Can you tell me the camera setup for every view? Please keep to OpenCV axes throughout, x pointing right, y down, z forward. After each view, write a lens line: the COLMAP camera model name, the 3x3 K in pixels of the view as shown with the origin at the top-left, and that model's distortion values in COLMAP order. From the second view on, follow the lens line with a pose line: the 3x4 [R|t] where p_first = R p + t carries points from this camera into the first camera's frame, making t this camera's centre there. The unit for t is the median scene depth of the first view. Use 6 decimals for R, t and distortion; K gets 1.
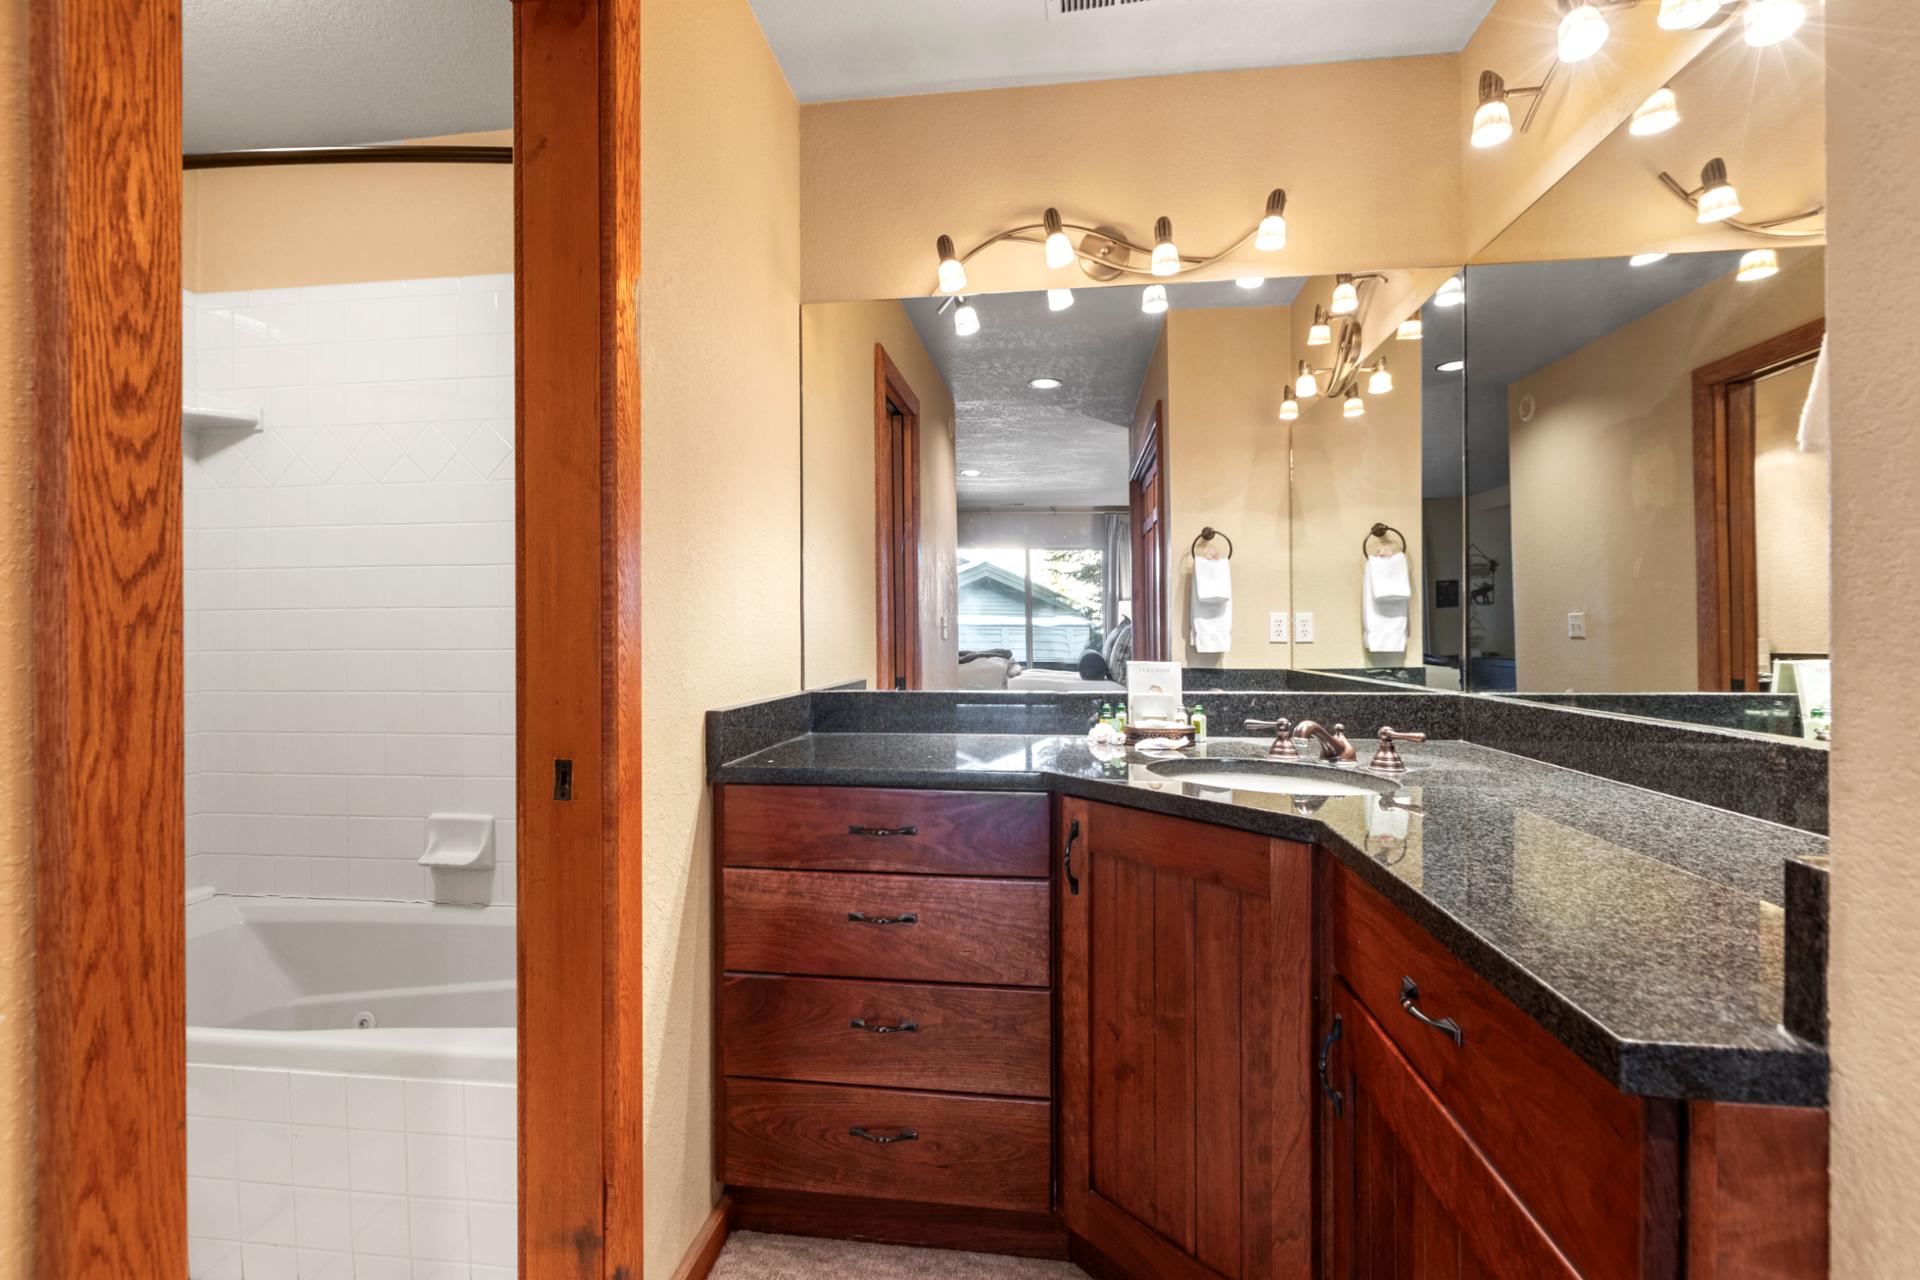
lens RADIAL K [[857.6, 0, 955.8], [0, 857.6, 643.0], [0, 0, 1]] dist [-0.002425, -0.000543]
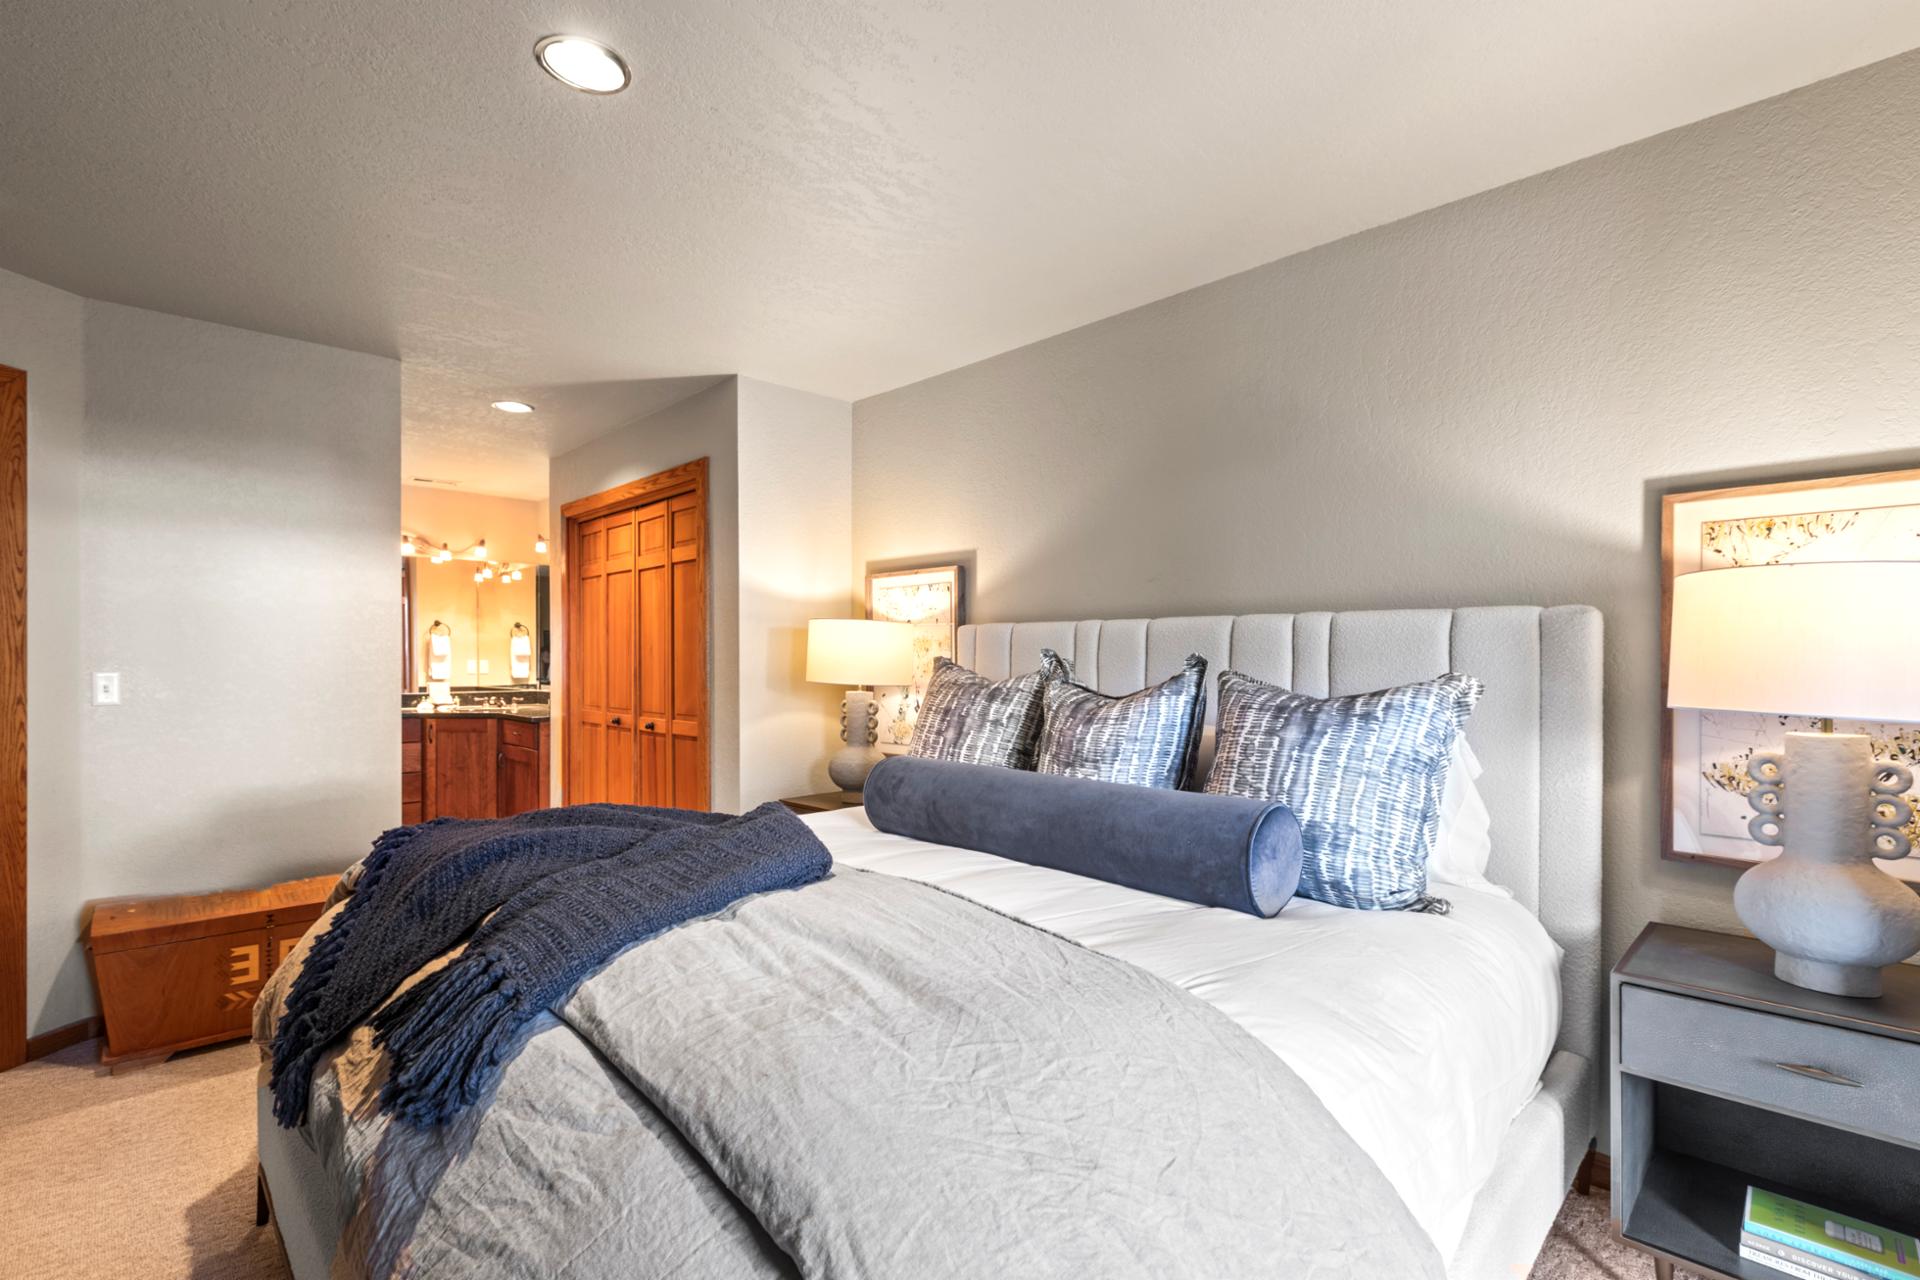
lens RADIAL K [[857.6, 0, 955.8], [0, 857.6, 643.0], [0, 0, 1]] dist [-0.002425, -0.000543]
pose [[0.611028, 0.007498, 0.791573, -1.121446], [0.012111, 0.999750, -0.018818, -0.043694], [-0.791516, 0.021085, 0.610784, -2.456694]]
